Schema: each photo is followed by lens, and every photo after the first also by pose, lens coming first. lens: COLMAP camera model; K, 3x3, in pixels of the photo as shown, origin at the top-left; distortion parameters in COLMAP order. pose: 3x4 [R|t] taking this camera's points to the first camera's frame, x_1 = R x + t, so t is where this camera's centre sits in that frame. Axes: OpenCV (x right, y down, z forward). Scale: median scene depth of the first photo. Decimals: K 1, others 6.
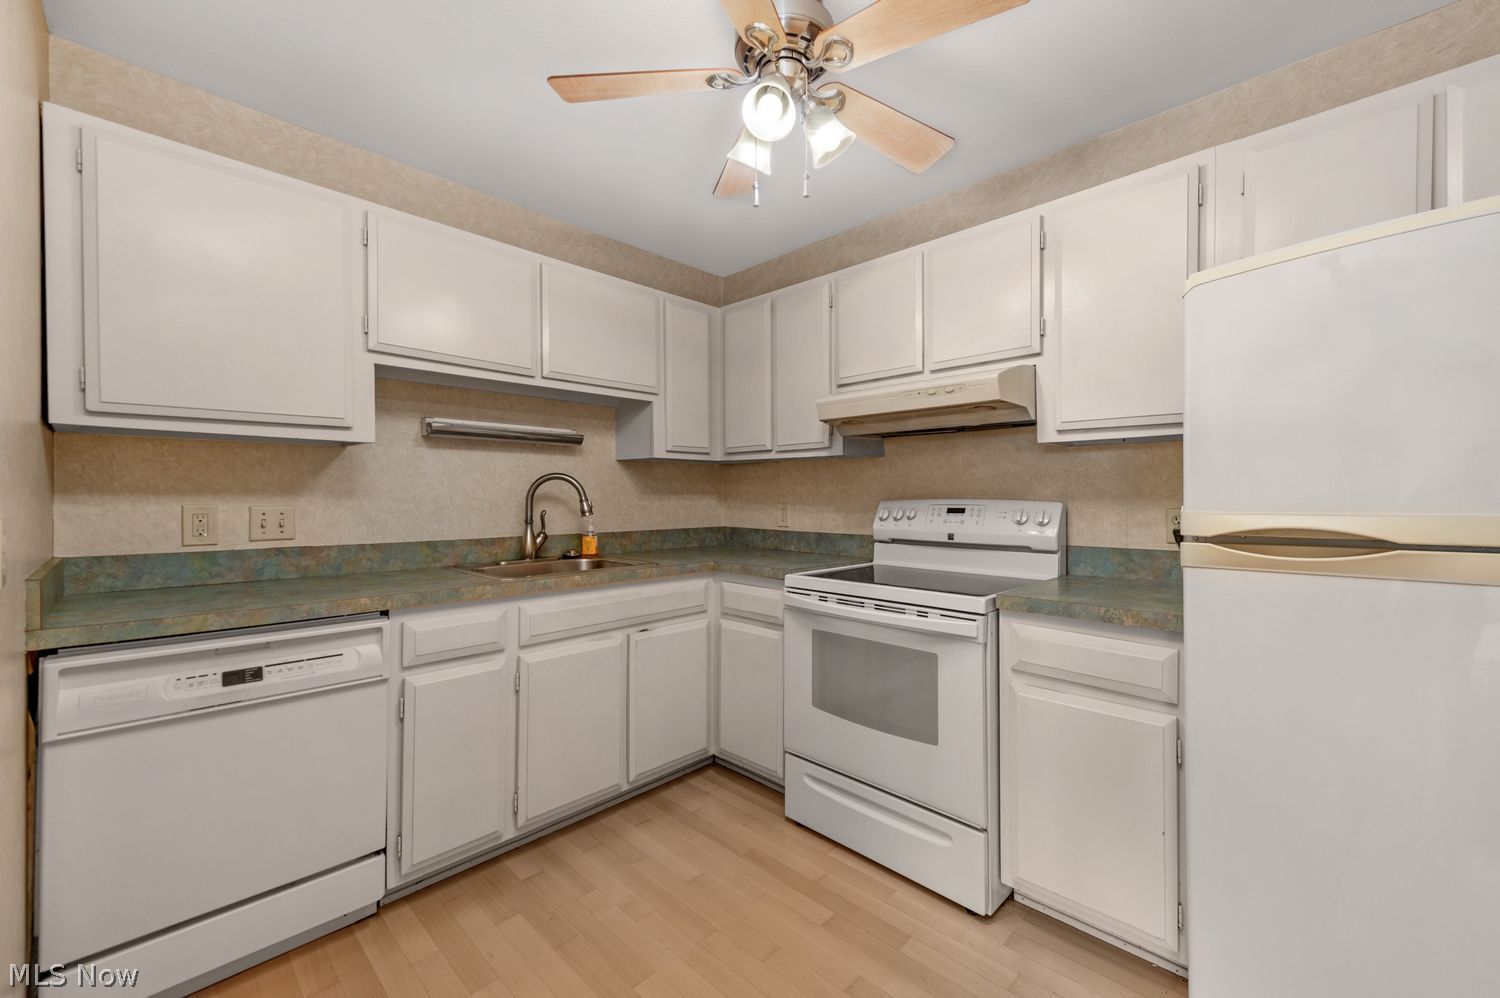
lens RADIAL K [[608.1, 0, 753.2], [0, 608.1, 495.9], [0, 0, 1]] dist [0.026790, -0.001668]
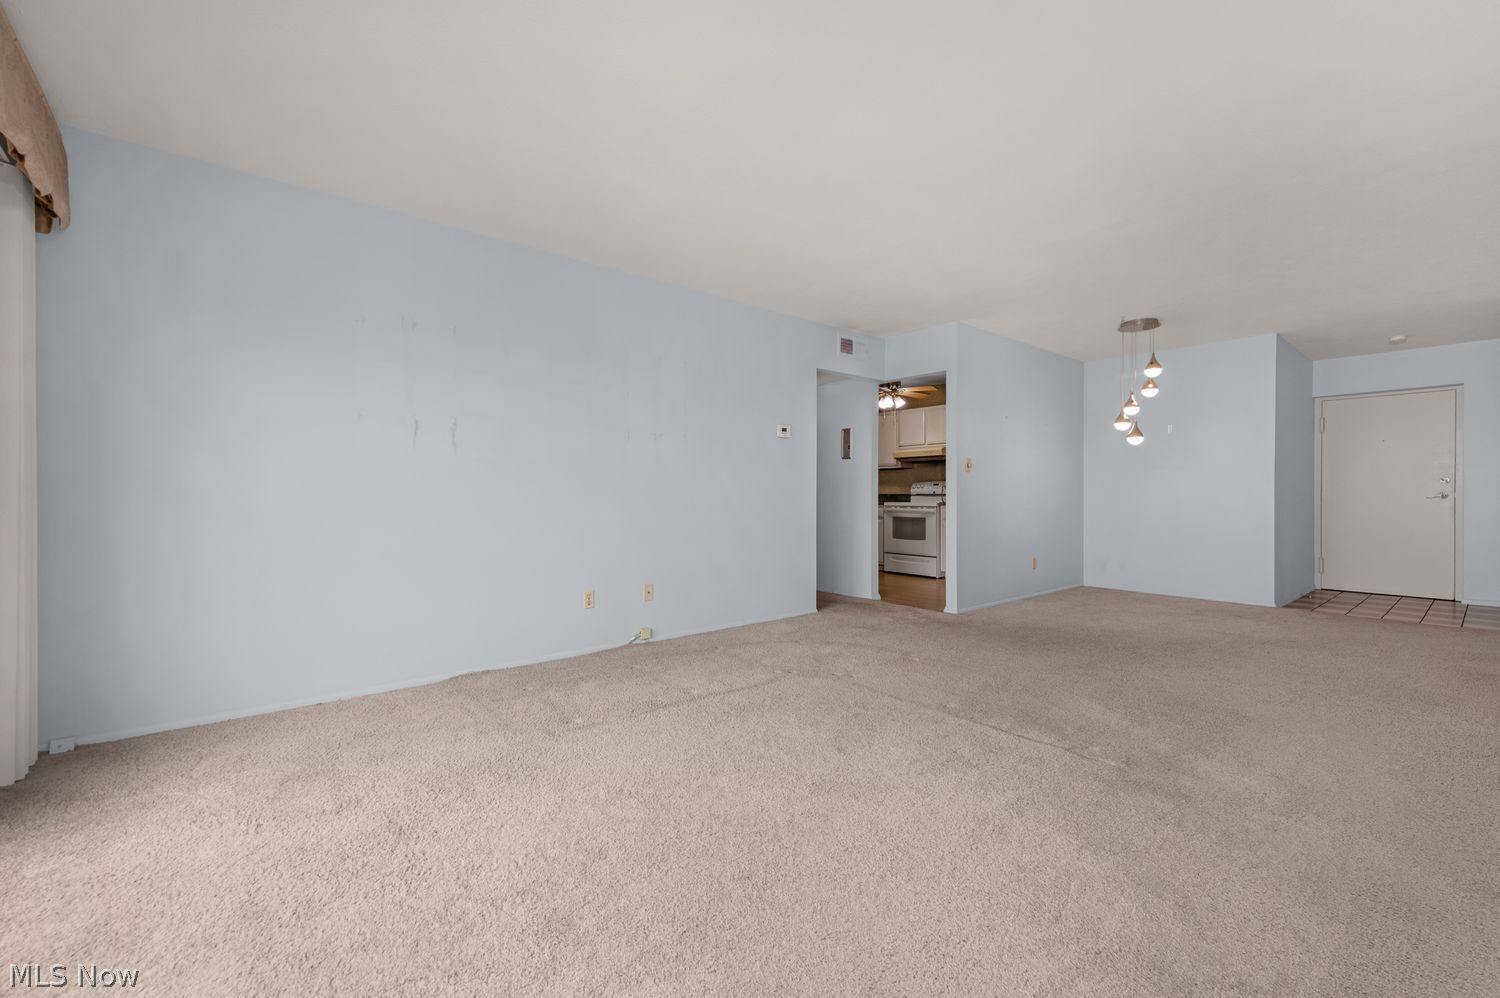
lens RADIAL K [[608.1, 0, 757.3], [0, 608.1, 500.0], [0, 0, 1]] dist [0.026790, -0.001668]
pose [[0.997867, 0.006998, -0.064899, -0.470967], [-0.006973, 0.999976, 0.000608, 0.125762], [0.064902, -0.000154, 0.997892, -2.656485]]
